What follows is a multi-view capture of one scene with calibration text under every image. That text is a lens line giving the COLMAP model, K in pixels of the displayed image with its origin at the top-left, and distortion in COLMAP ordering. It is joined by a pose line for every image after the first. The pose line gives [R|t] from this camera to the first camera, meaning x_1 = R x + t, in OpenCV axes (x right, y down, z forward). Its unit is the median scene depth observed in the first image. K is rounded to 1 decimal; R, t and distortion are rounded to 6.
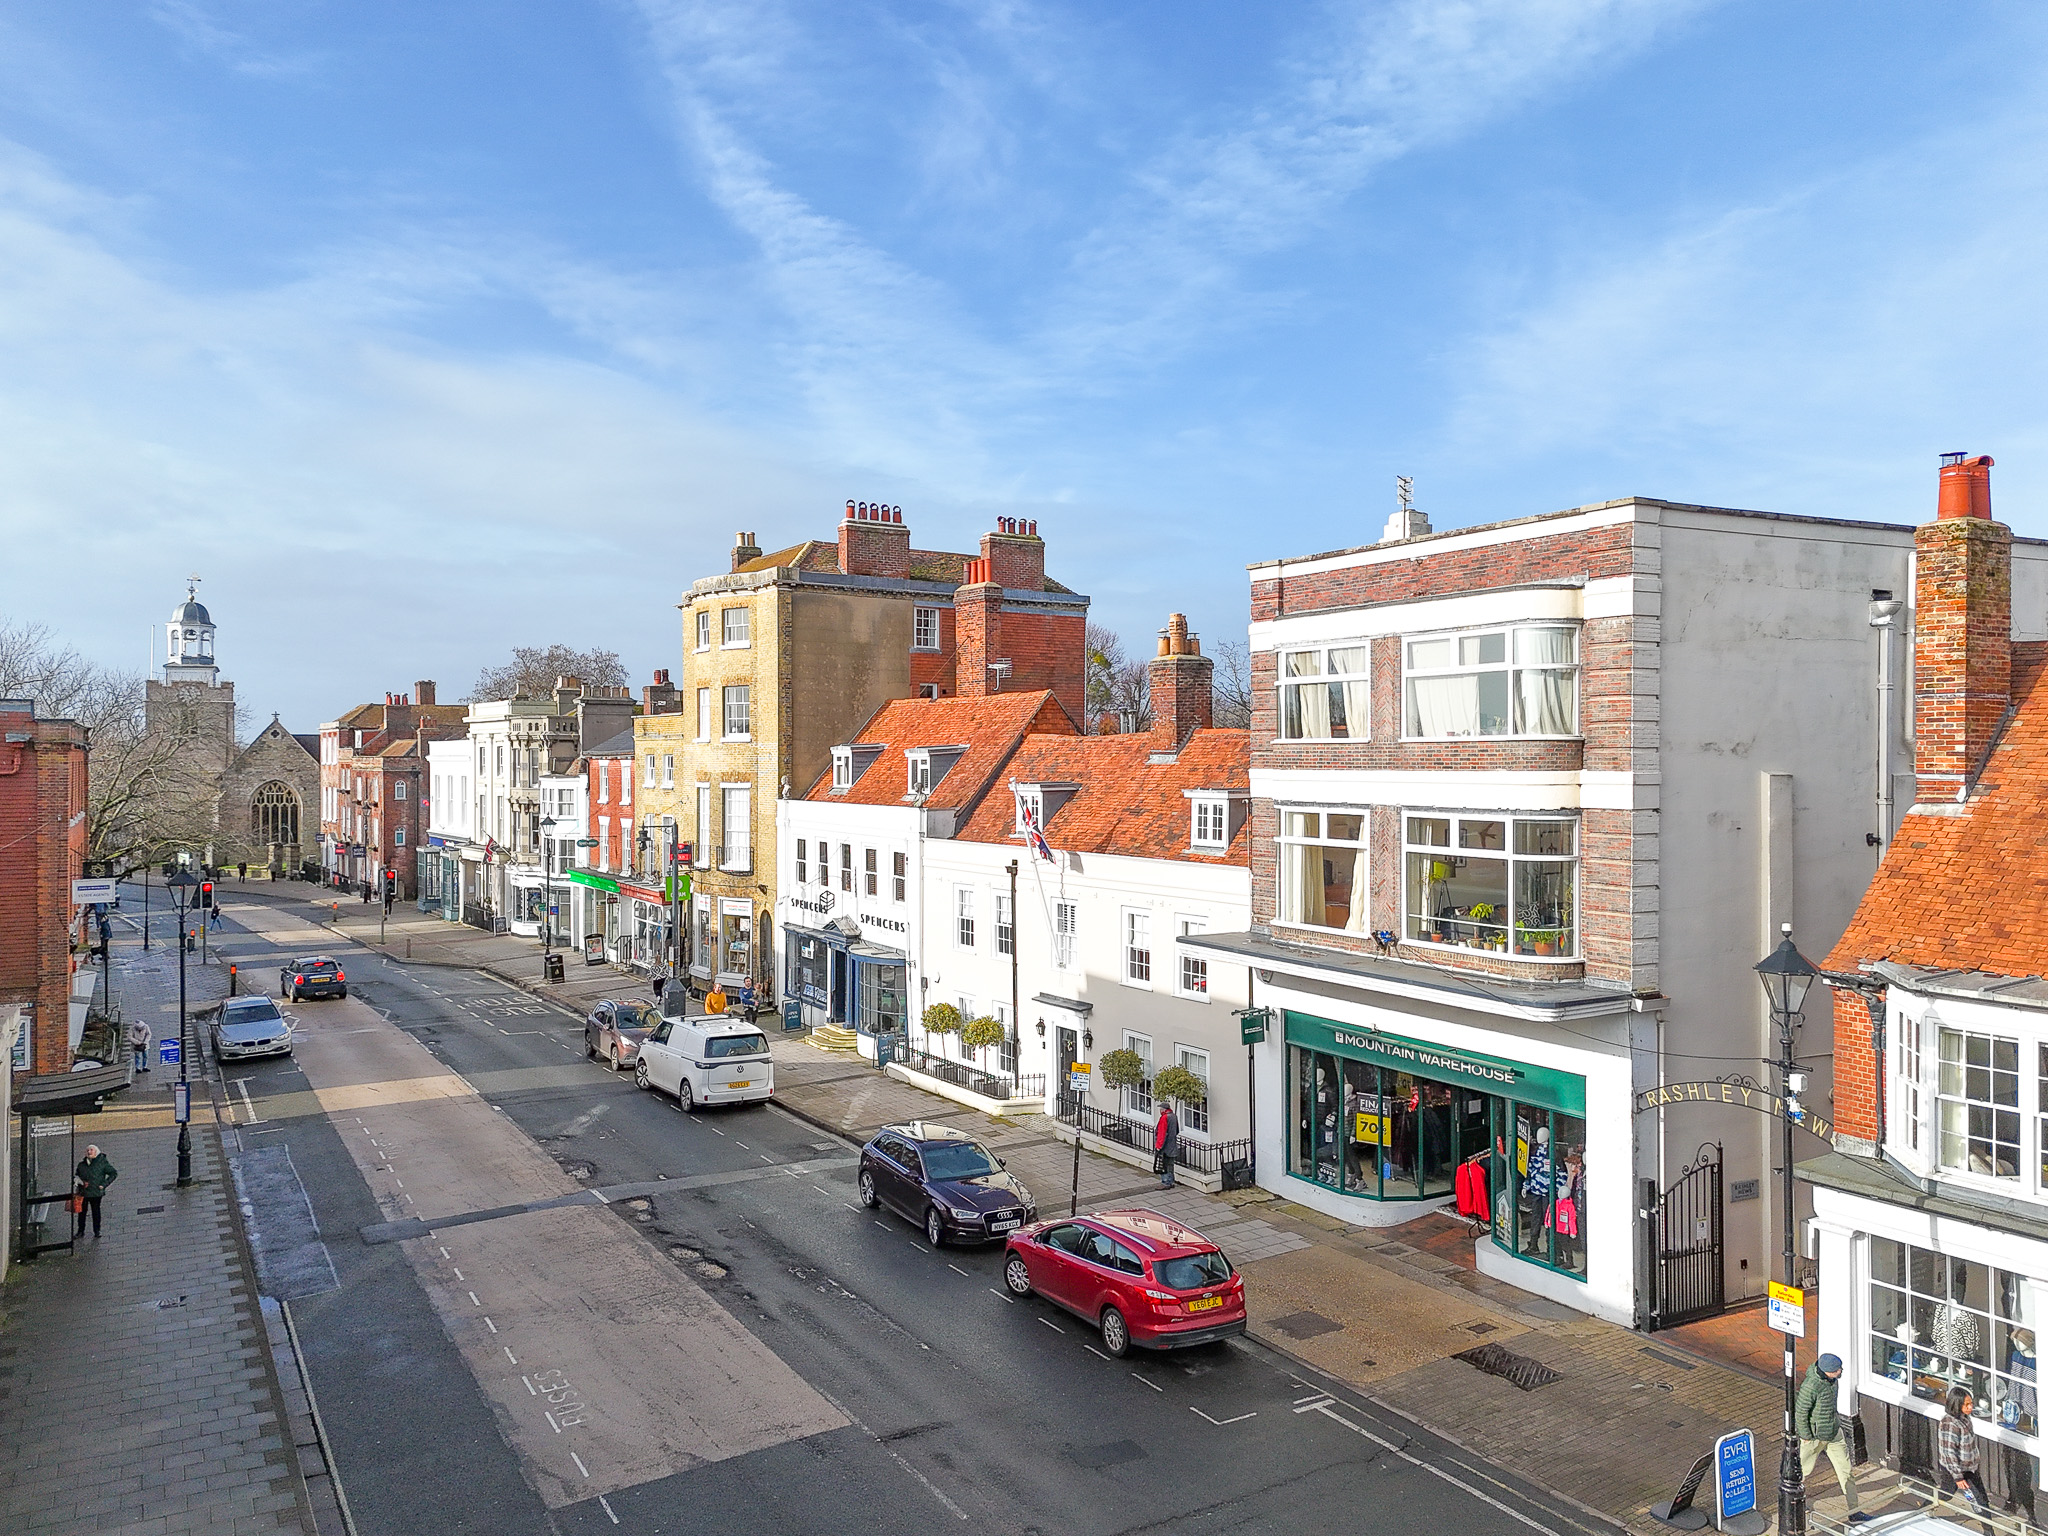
lens RADIAL K [[1515.5, 0, 1021.8], [0, 1515.5, 772.7], [0, 0, 1]] dist [0.097610, -0.100950]
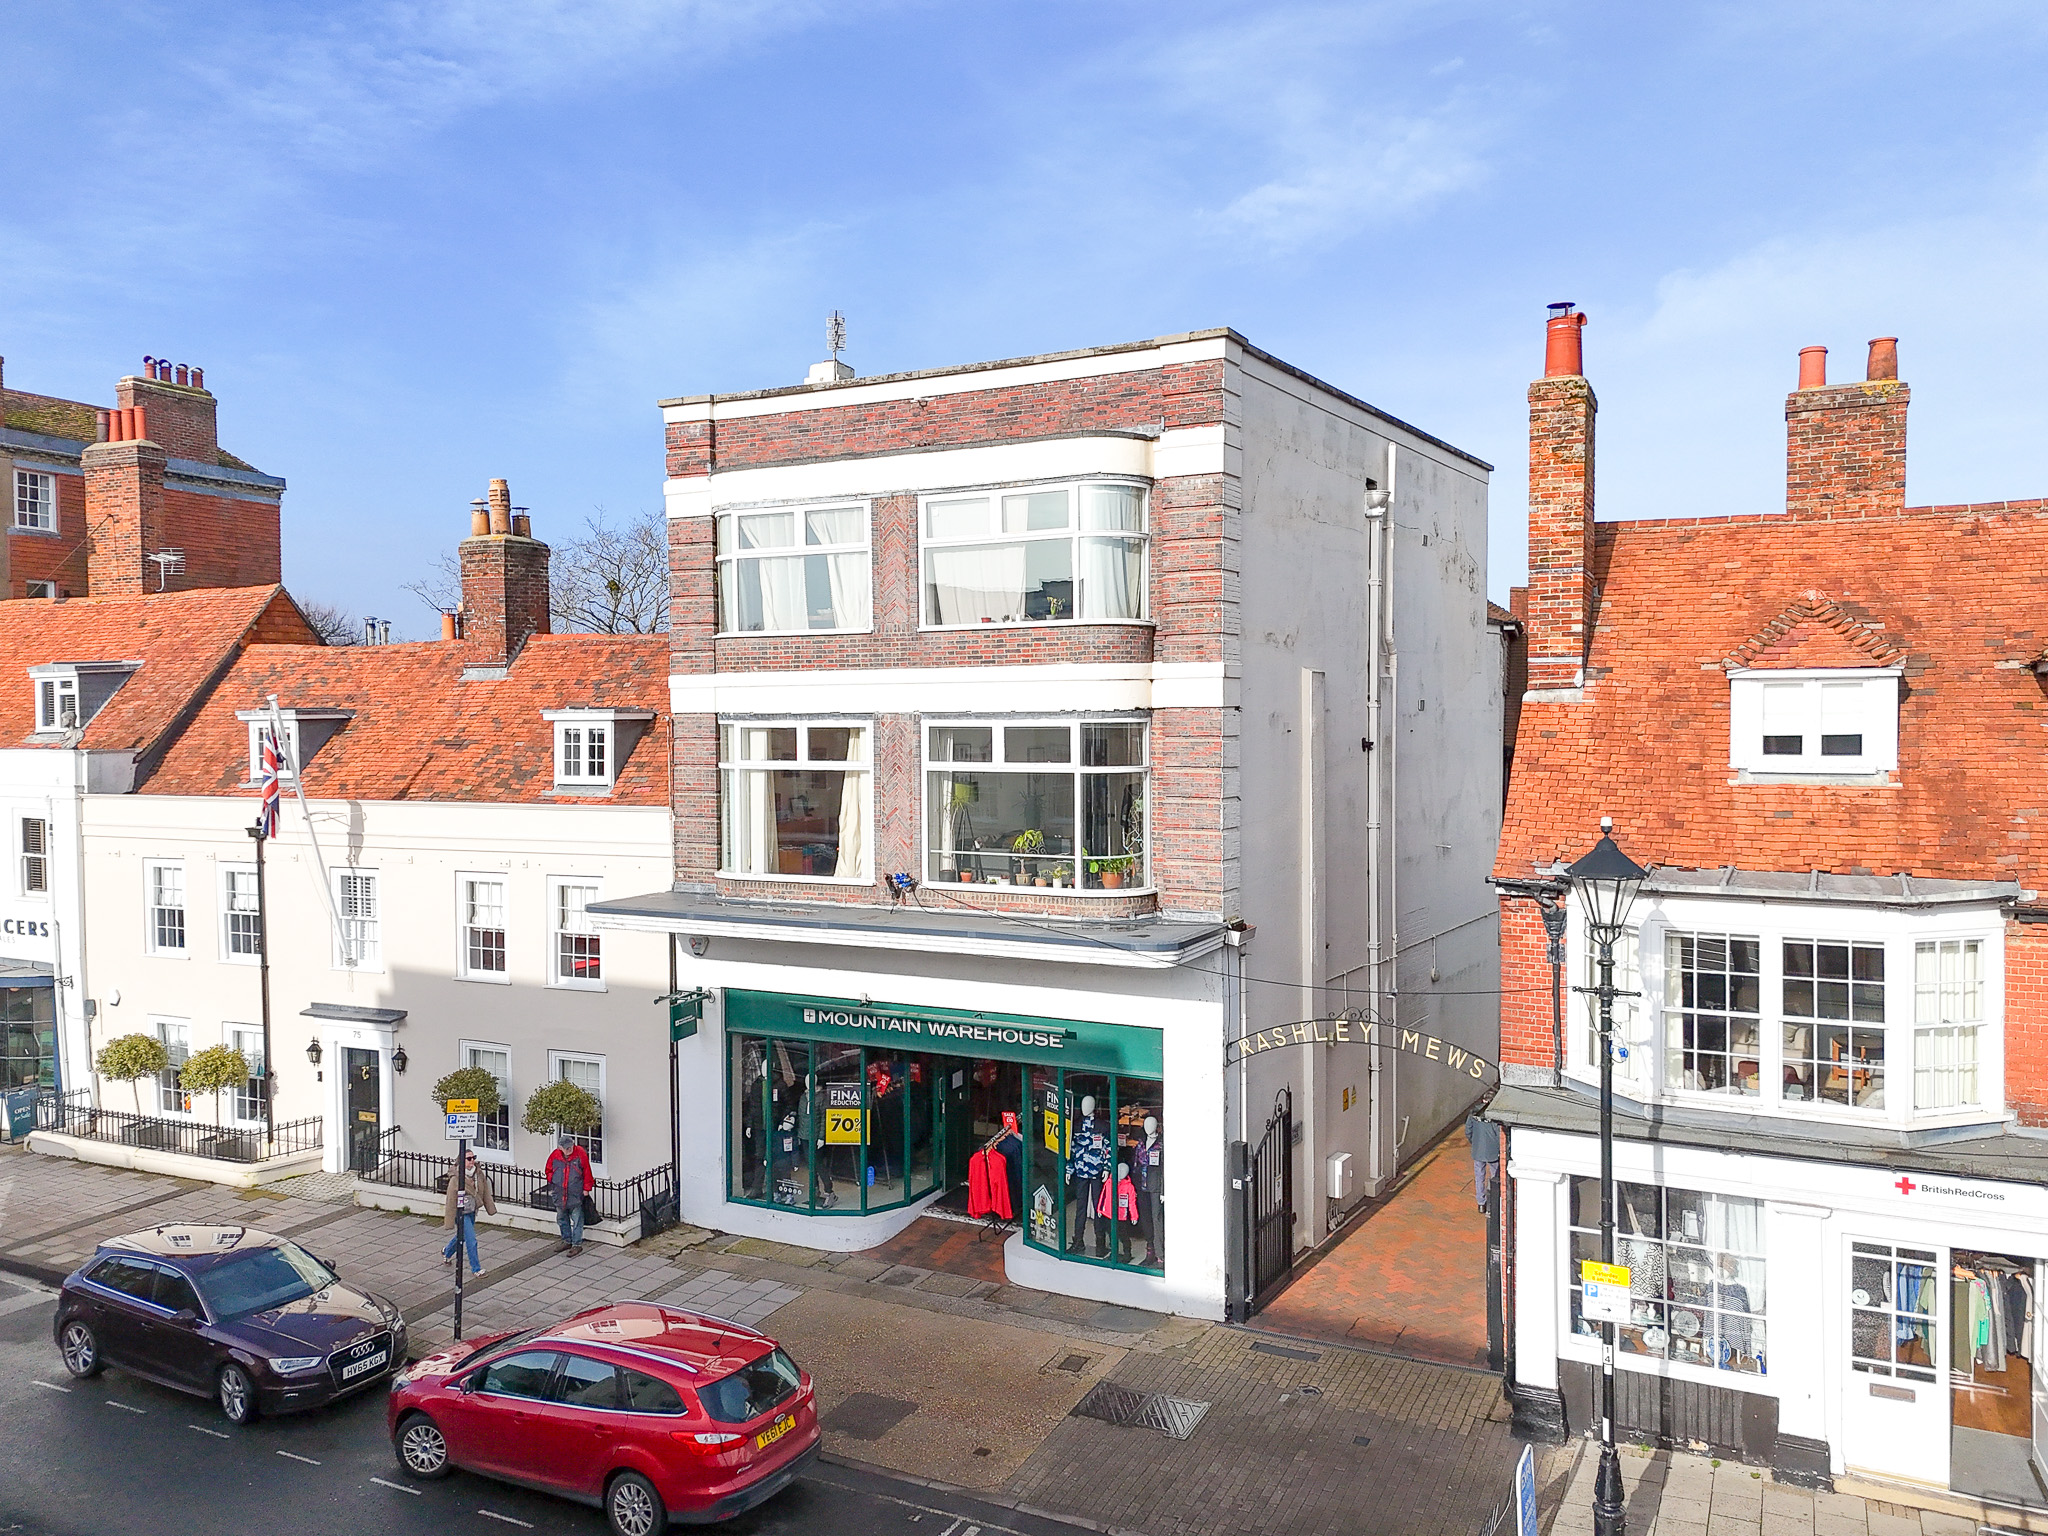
lens RADIAL K [[1515.5, 0, 1021.8], [0, 1515.5, 772.7], [0, 0, 1]] dist [0.097610, -0.100950]
pose [[0.847633, -0.023905, 0.530044, -0.115731], [0.011684, 0.999583, 0.026397, 0.031255], [-0.530454, -0.016182, 0.847559, 0.300764]]
